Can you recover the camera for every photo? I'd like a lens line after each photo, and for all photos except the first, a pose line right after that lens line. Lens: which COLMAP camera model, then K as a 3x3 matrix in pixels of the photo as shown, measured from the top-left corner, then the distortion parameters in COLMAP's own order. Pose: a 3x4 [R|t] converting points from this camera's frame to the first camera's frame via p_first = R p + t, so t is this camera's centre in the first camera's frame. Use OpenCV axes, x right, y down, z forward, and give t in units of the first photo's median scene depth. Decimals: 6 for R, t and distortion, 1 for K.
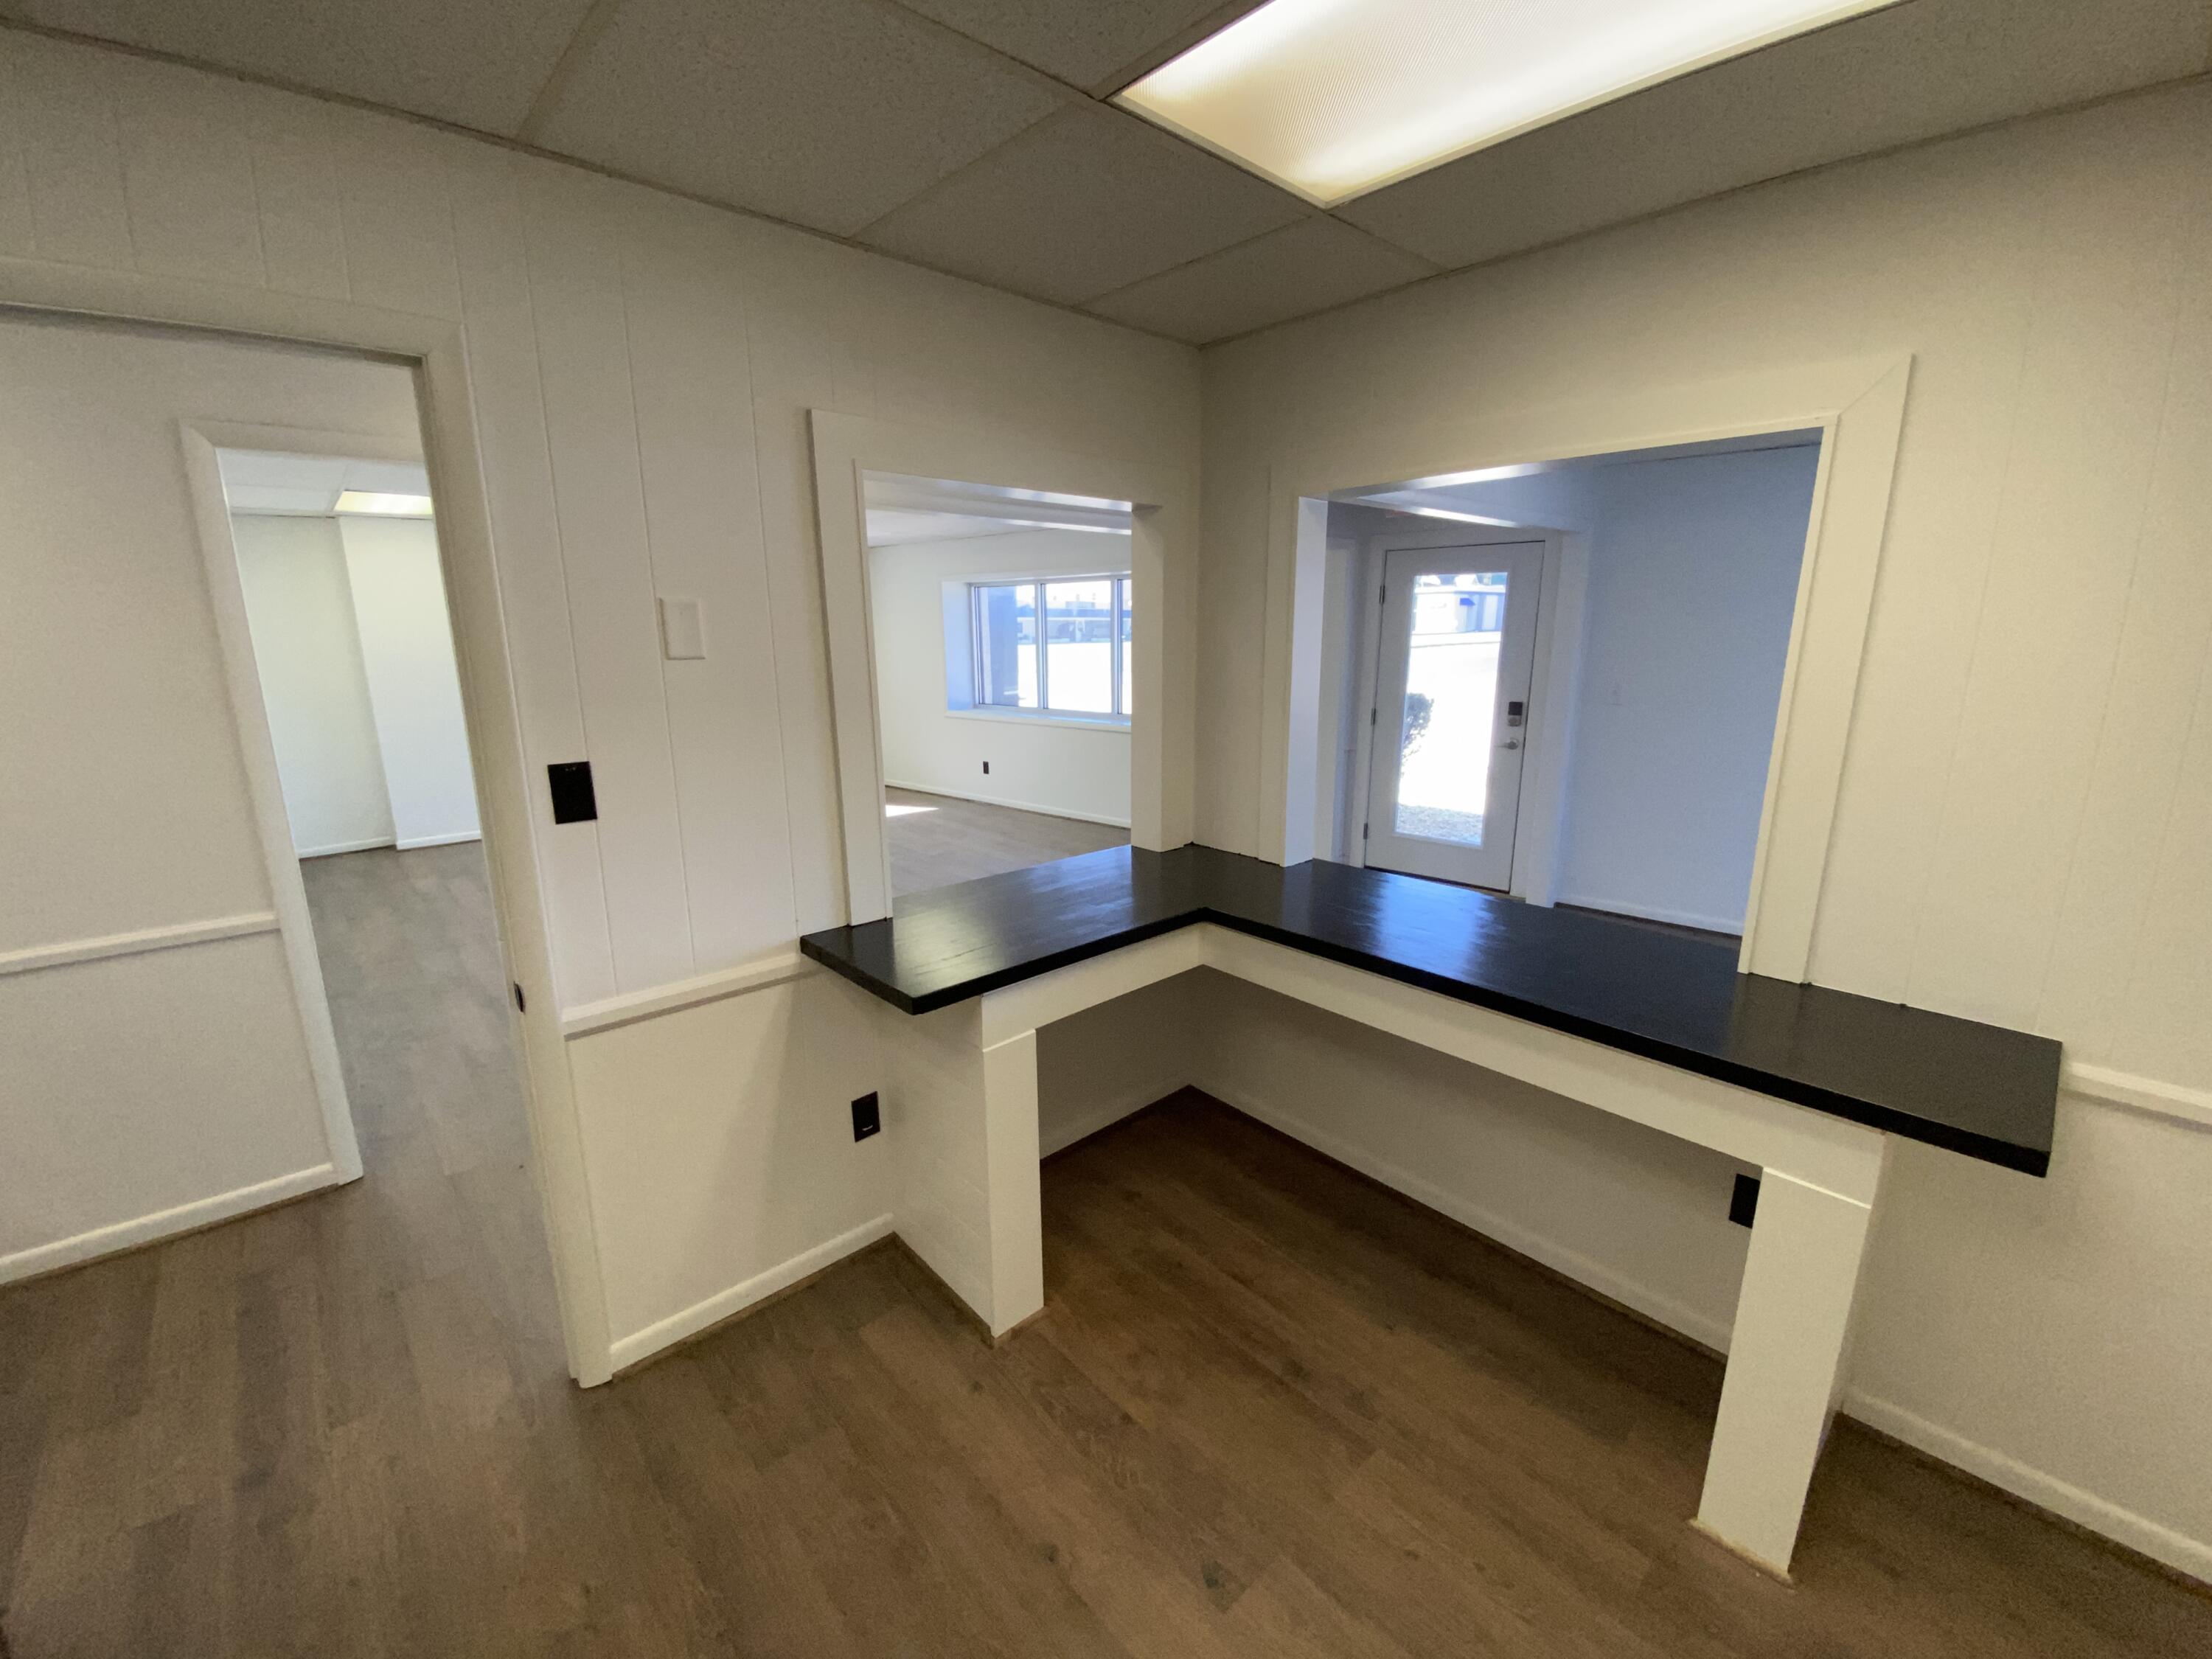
lens RADIAL K [[875.7, 0, 1106.0], [0, 875.7, 829.5], [0, 0, 1]] dist [0.001080, 0.000029]
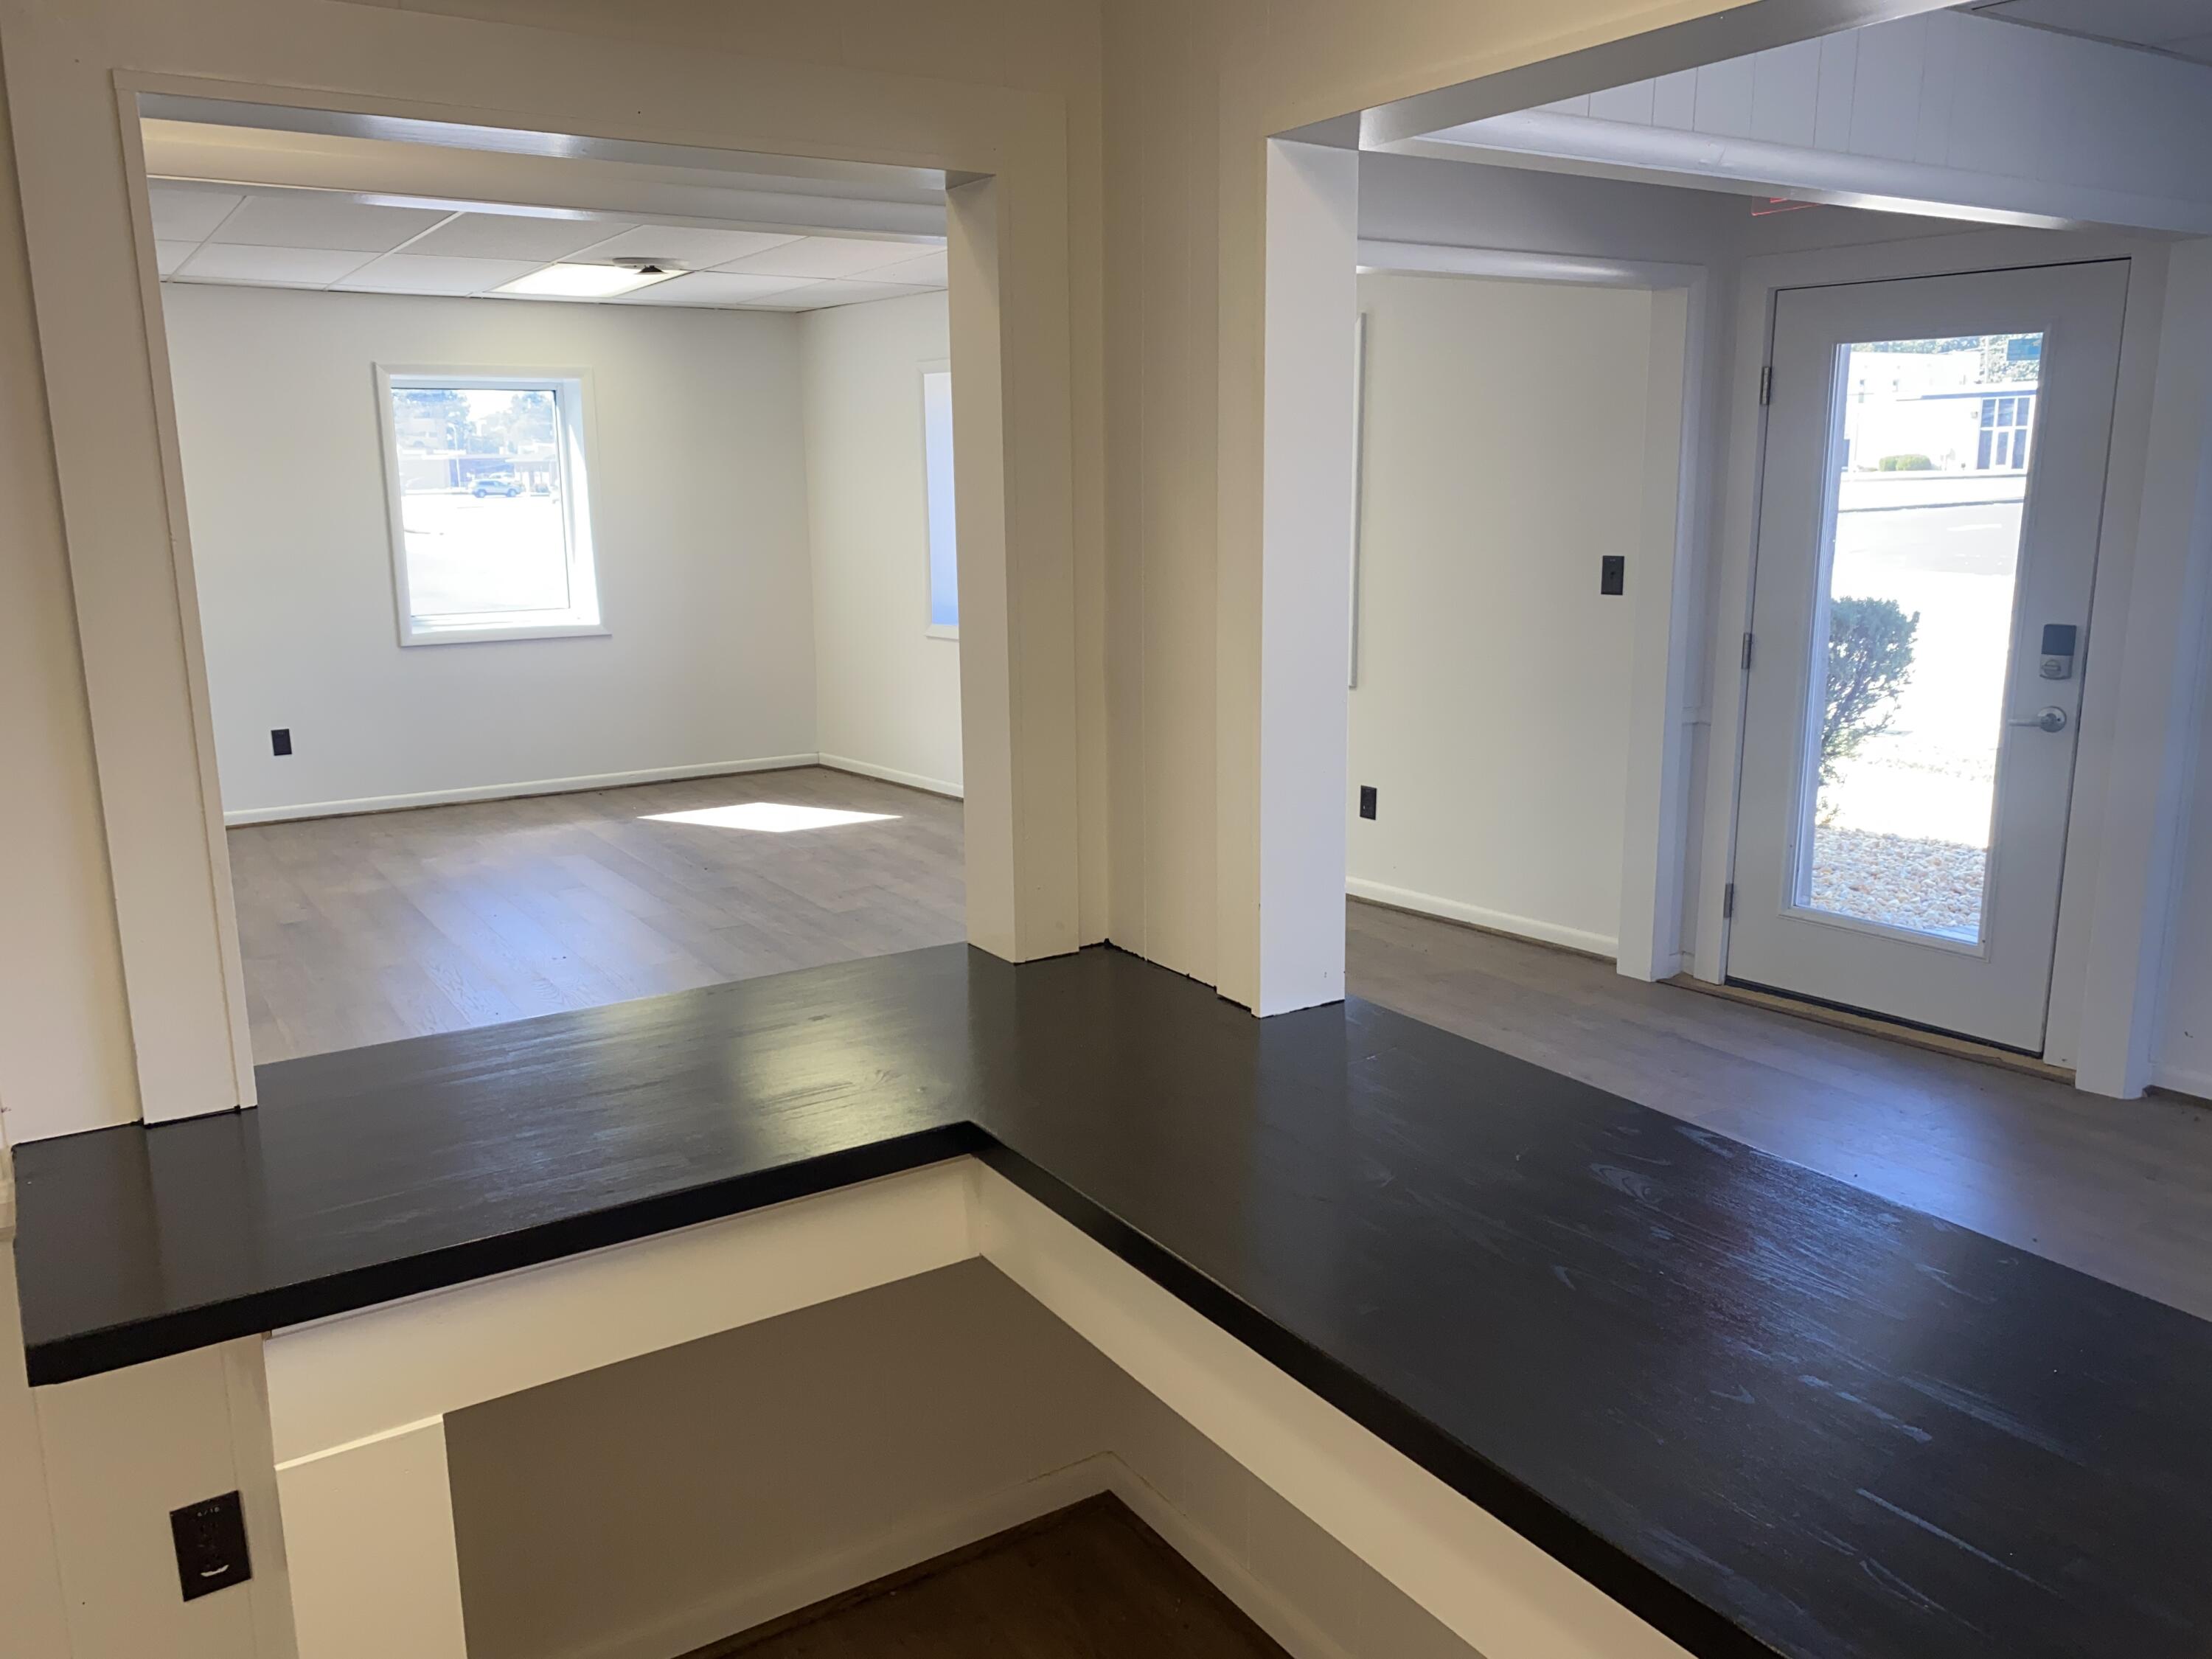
lens RADIAL K [[1687.5, 0, 1106.0], [0, 1687.5, 829.5], [0, 0, 1]] dist [-0.002457, -0.001600]
pose [[0.987676, 0.031916, -0.153223, 0.126969], [-0.033707, 0.999390, -0.009103, -0.019170], [0.152839, 0.014155, 0.988150, 0.091933]]
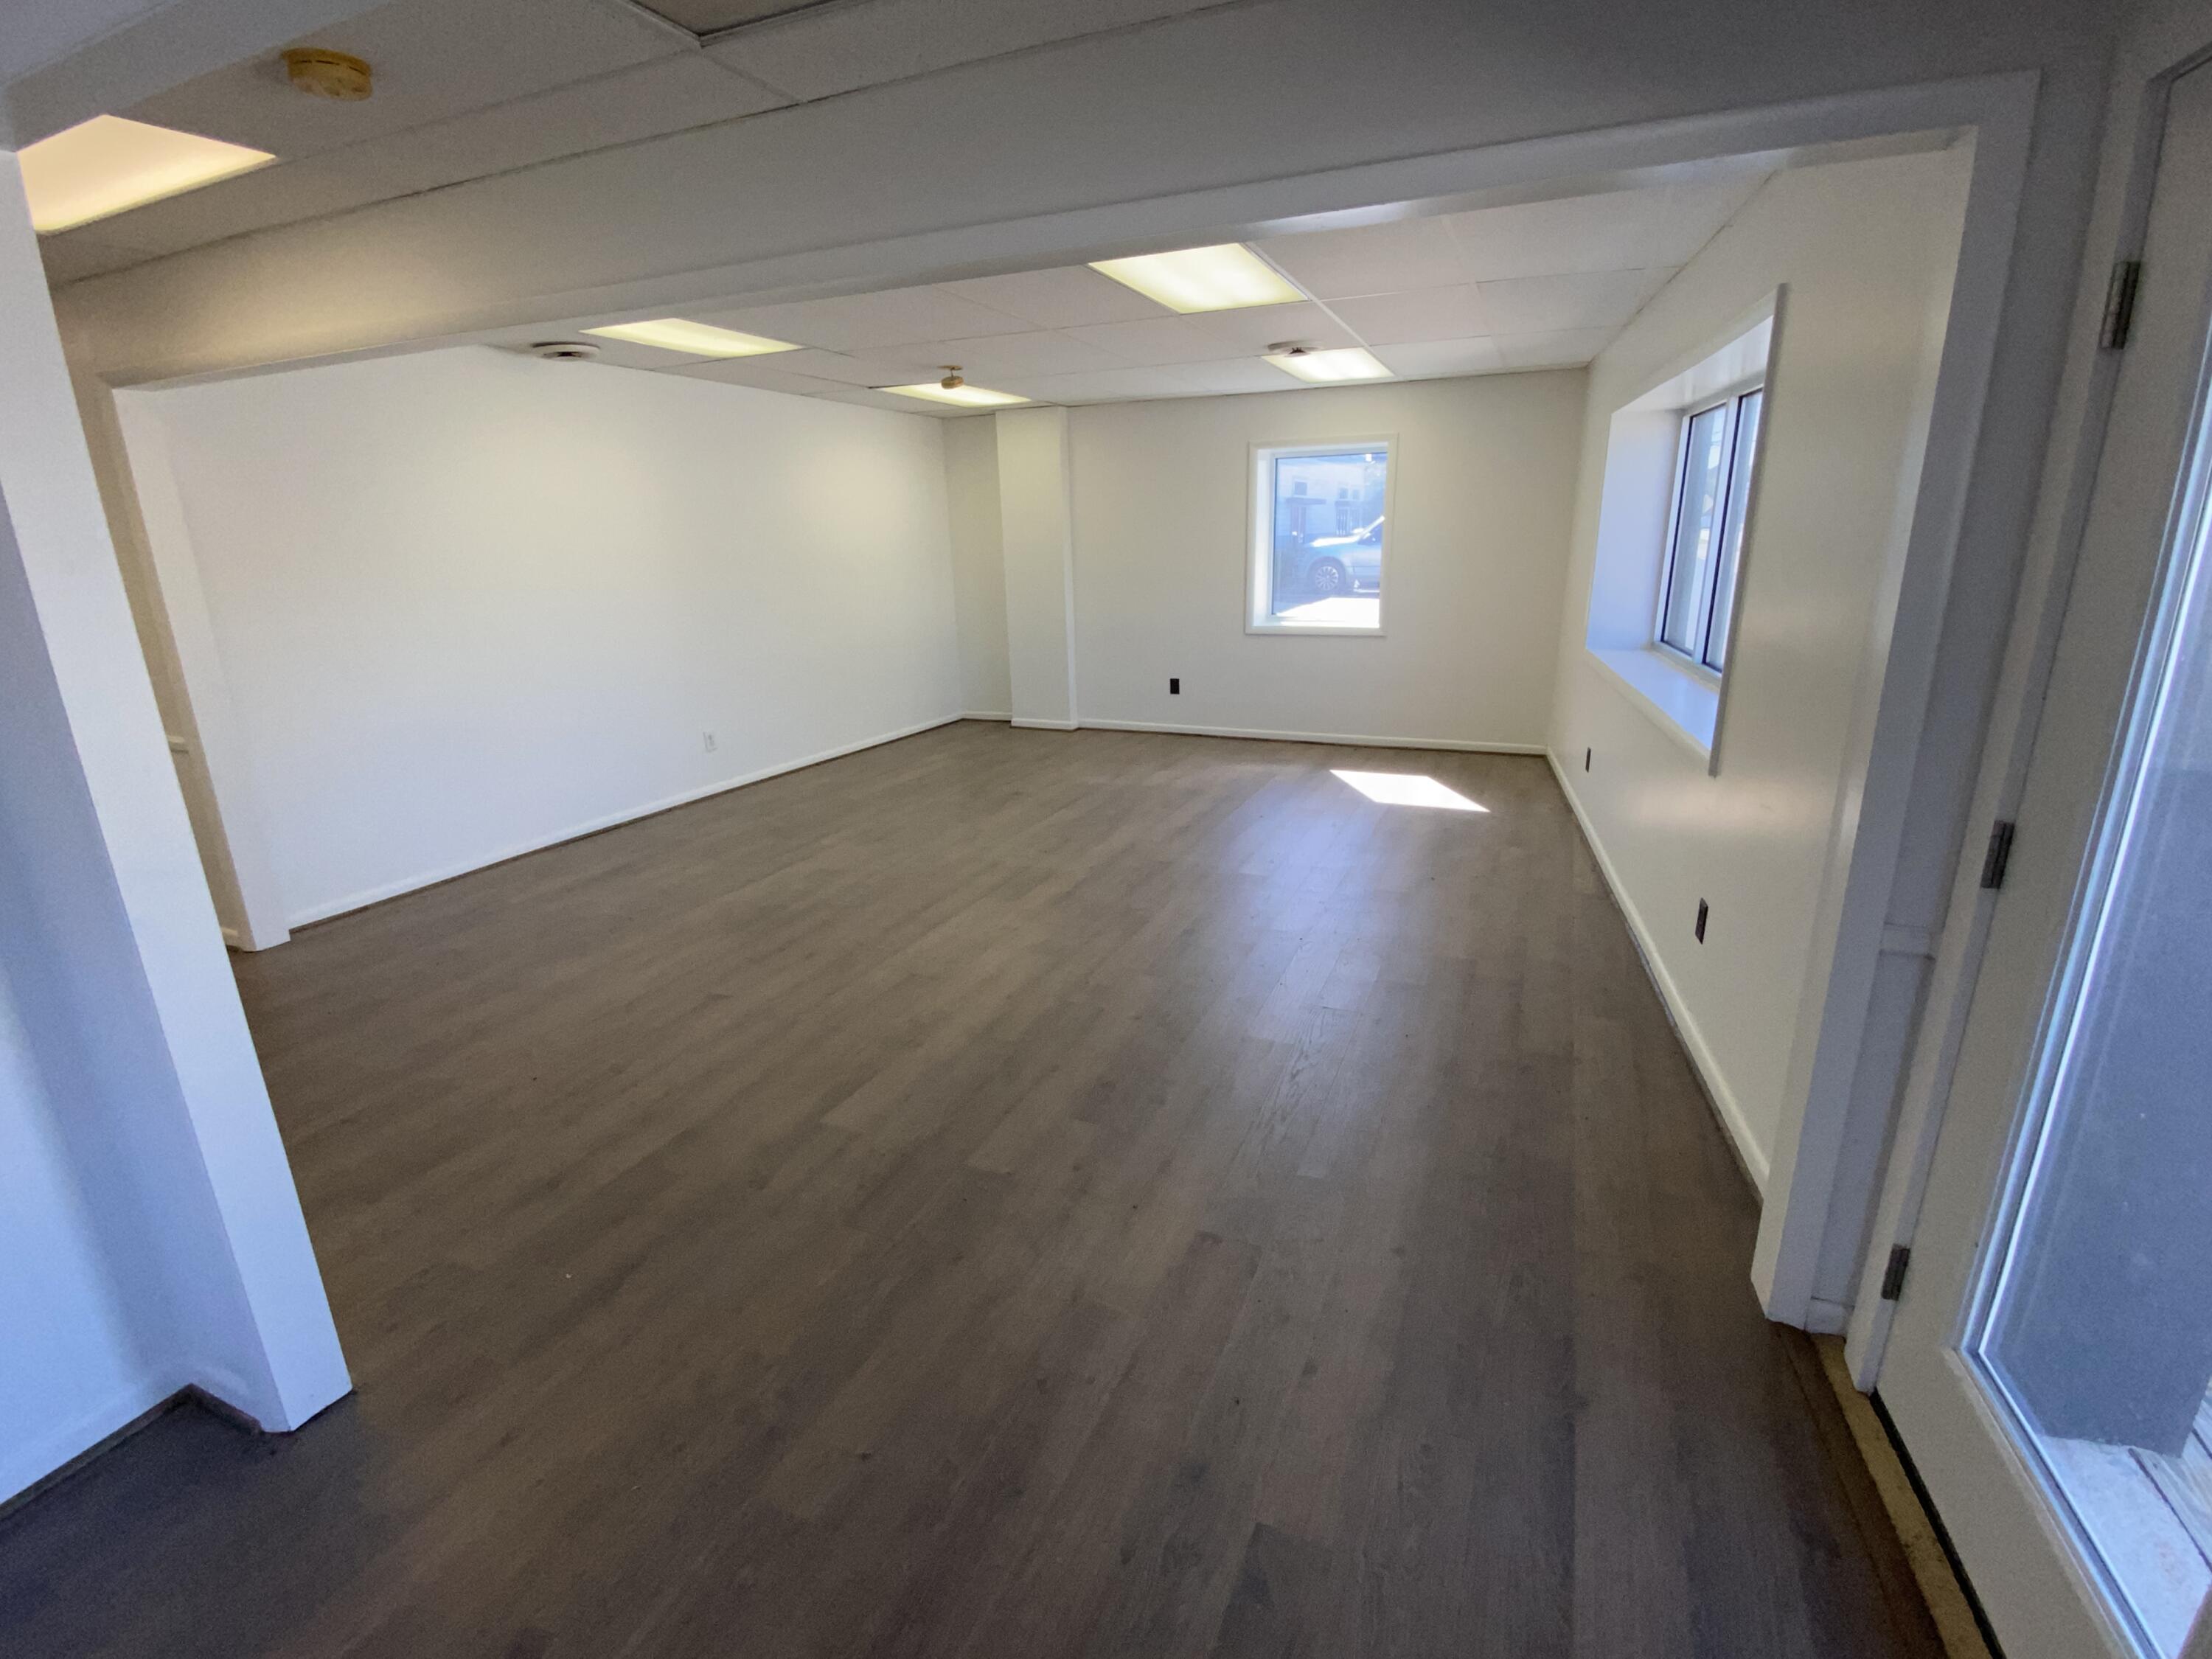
lens RADIAL K [[1006.7, 0, 1106.0], [0, 1006.7, 829.5], [0, 0, 1]] dist [0.000929, -0.000192]
pose [[0.414919, 0.257703, -0.872600, 0.488463], [-0.176433, 0.963635, 0.200695, -0.165589], [0.892588, 0.070684, 0.445298, 0.738347]]
